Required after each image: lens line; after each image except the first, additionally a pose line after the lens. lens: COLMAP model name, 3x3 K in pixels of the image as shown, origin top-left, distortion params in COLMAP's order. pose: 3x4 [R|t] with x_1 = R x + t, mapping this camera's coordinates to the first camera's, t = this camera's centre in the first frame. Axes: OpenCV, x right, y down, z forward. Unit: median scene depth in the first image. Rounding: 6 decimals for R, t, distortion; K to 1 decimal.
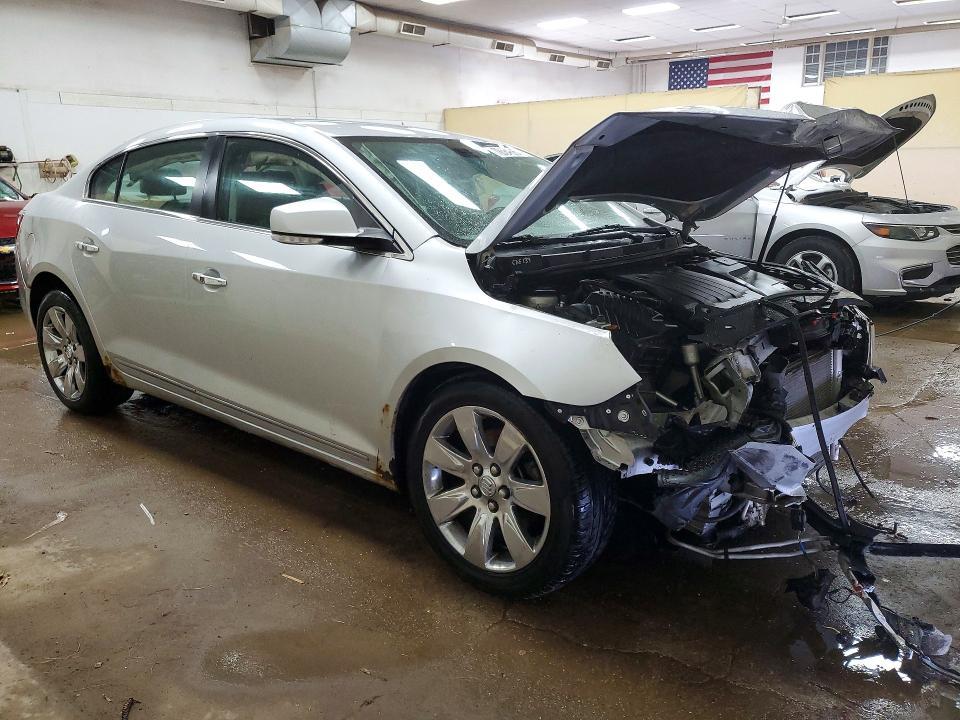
lens RADIAL K [[801.3, 0, 501.5], [0, 801.3, 359.7], [0, 0, 1]] dist [0.008074, 0.014484]
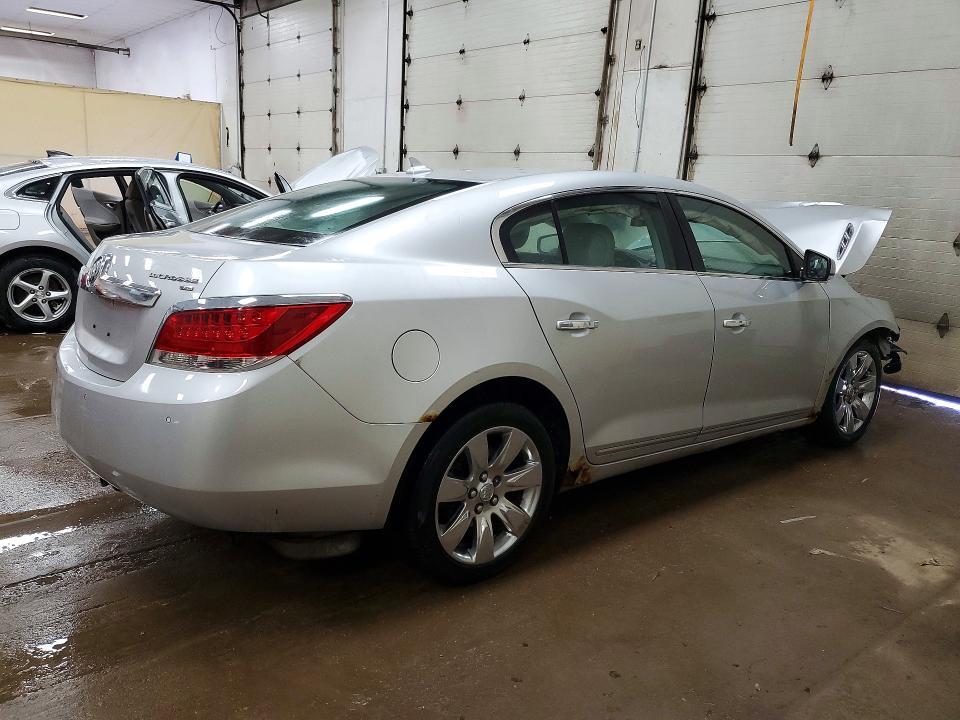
lens RADIAL K [[776.1, 0, 480.0], [0, 776.1, 360.0], [0, 0, 1]] dist [0.002035, 0.001229]
pose [[0.194195, -0.214187, 0.957294, -1.004781], [0.190733, 0.965492, 0.177330, -0.214191], [-0.962242, 0.148152, 0.228346, 0.724878]]
